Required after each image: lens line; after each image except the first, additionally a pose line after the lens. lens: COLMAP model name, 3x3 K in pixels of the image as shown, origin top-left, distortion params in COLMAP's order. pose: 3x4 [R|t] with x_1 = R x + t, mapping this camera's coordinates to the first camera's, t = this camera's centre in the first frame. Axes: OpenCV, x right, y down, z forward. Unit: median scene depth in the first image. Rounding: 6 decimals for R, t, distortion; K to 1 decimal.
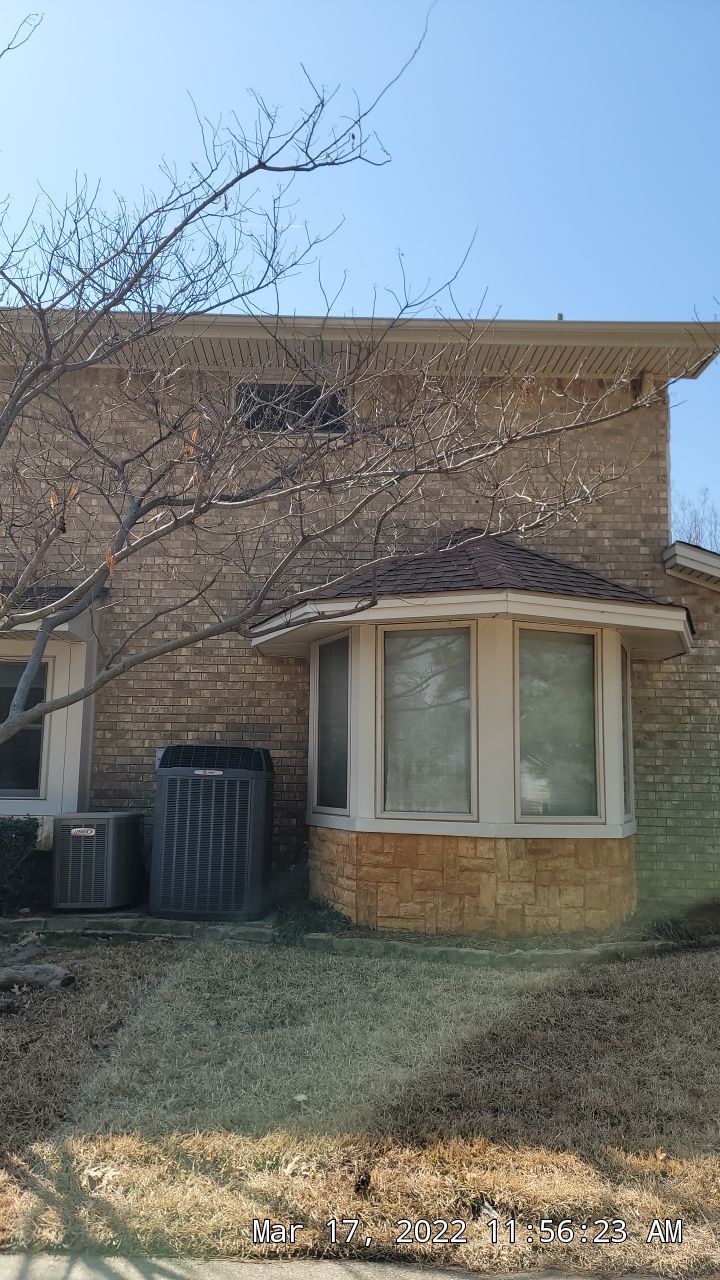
lens RADIAL K [[991.7, 0, 310.0], [0, 991.7, 639.5], [0, 0, 1]] dist [0.057629, -0.057856]
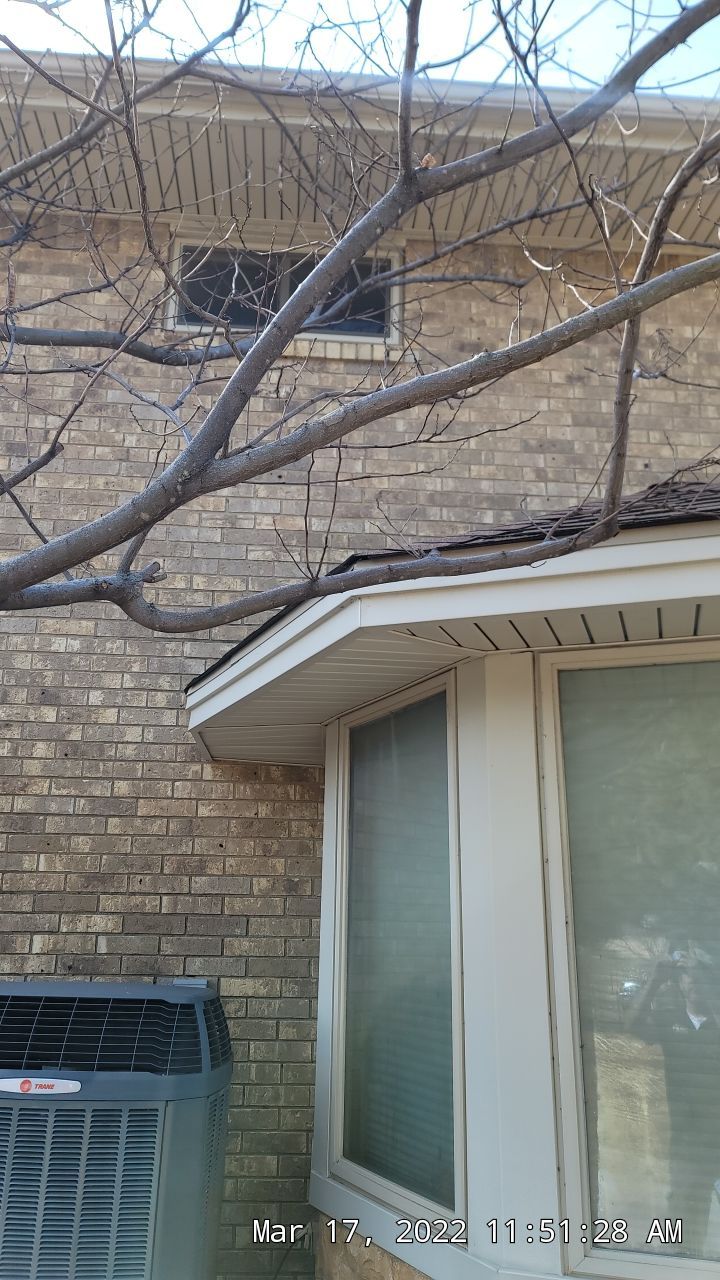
lens RADIAL K [[885.0, 0, 340.8], [0, 885.0, 640.1], [0, 0, 1]] dist [0.055604, 0.004514]
pose [[0.995394, 0.030203, 0.090983, -0.028393], [-0.013852, 0.984427, -0.175245, 0.033241], [-0.094859, 0.173178, 0.980312, 0.586103]]
